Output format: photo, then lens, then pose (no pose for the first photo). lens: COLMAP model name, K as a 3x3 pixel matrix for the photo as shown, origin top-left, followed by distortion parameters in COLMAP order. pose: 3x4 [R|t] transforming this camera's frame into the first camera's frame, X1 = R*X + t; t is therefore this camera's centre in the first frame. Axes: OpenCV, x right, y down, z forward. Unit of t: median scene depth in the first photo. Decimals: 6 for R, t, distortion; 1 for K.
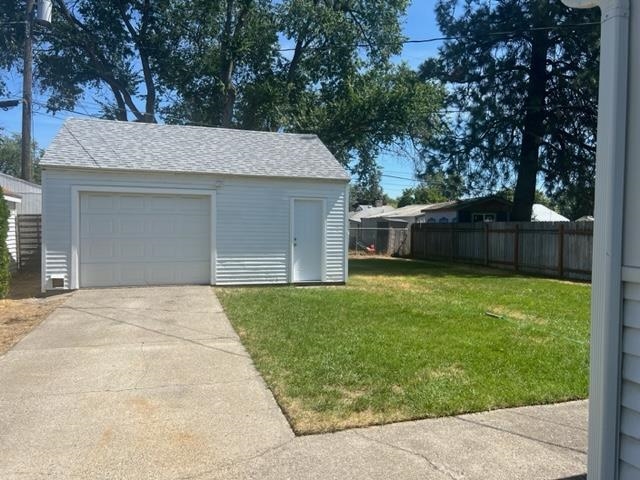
lens RADIAL K [[485.4, 0, 320.0], [0, 485.4, 242.7], [0, 0, 1]] dist [0.064618, -0.009536]
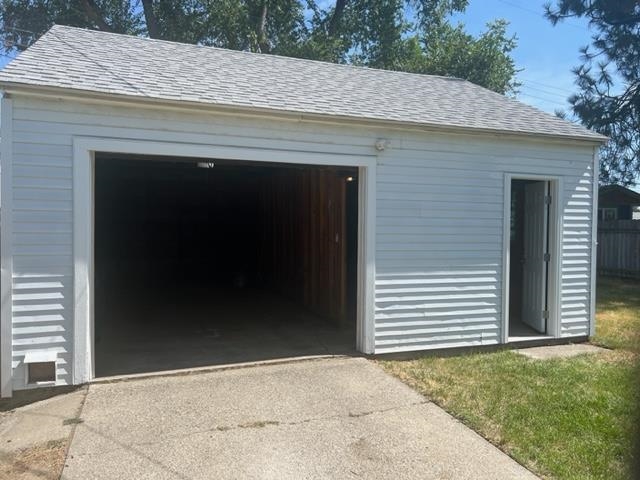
lens RADIAL K [[485.4, 0, 319.2], [0, 485.4, 239.6], [0, 0, 1]] dist [0.064618, -0.009536]
pose [[0.998991, -0.002132, 0.044863, -0.291354], [0.002063, 0.999997, 0.001573, -0.027548], [-0.044866, -0.001479, 0.998992, 0.527924]]
